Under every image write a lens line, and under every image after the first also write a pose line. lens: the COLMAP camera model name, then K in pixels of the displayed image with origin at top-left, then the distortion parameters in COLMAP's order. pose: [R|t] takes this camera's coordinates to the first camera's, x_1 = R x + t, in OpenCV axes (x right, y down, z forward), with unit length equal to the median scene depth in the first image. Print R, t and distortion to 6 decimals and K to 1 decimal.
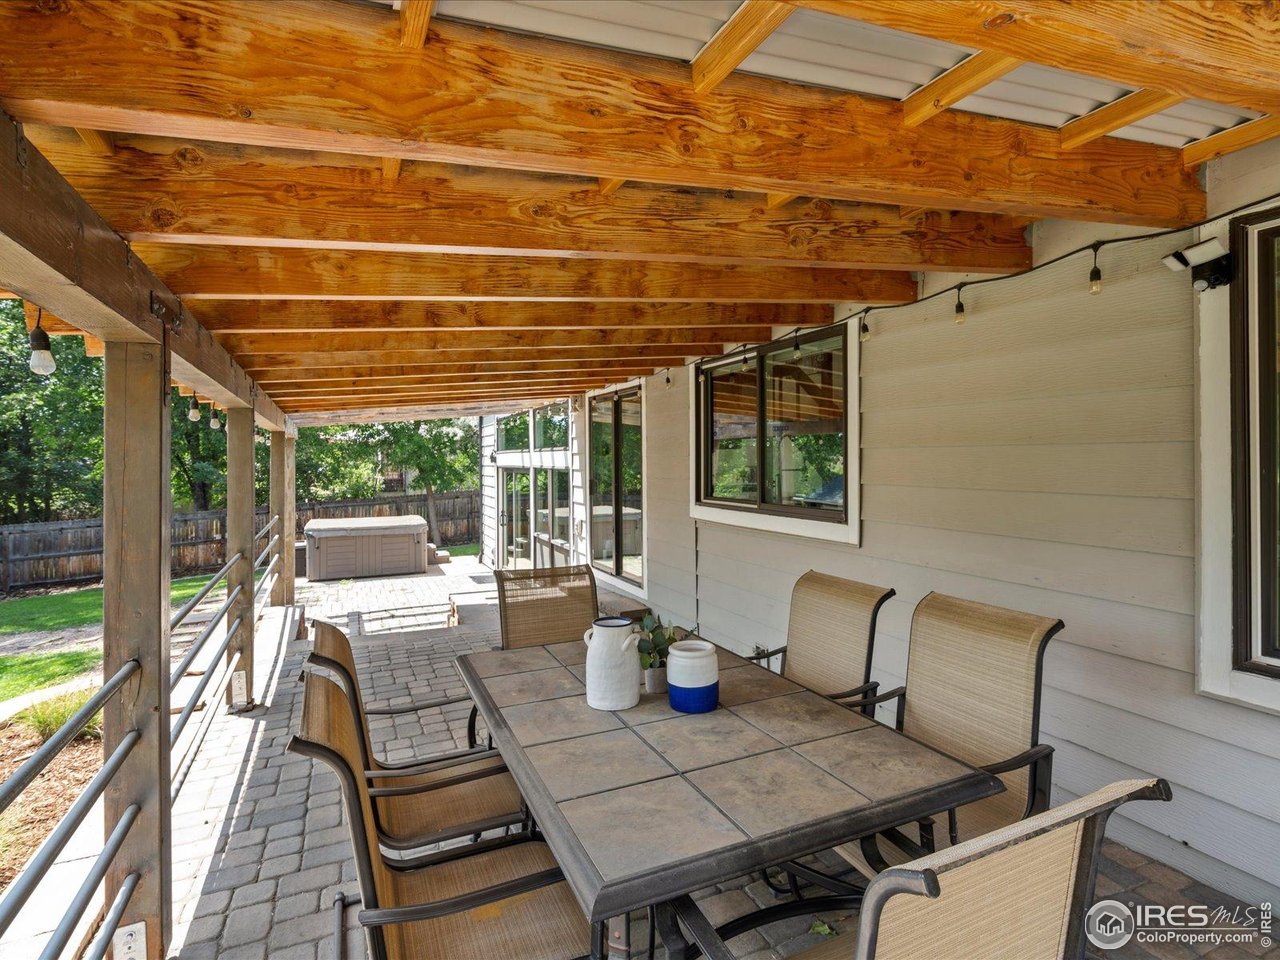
lens RADIAL K [[669.6, 0, 640.0], [0, 669.6, 480.0], [0, 0, 1]] dist [-0.007597, -0.000492]
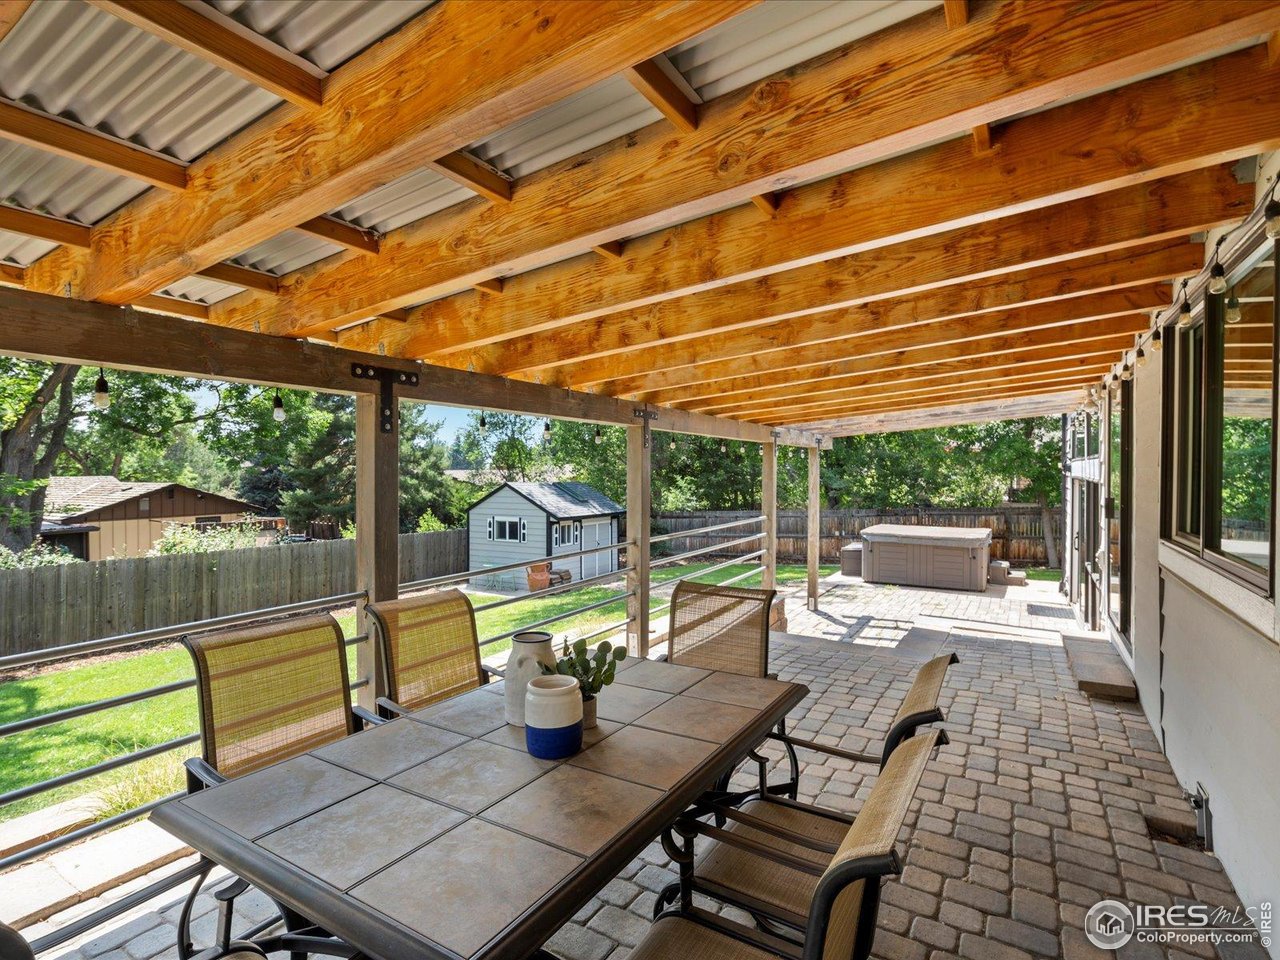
lens RADIAL K [[650.3, 0, 635.5], [0, 650.3, 486.3], [0, 0, 1]] dist [-0.002173, 0.000165]
pose [[0.555759, 0.031027, -0.830764, 0.392700], [-0.032339, 0.999354, 0.015690, -0.011944], [0.830714, 0.018147, 0.556404, 0.281558]]
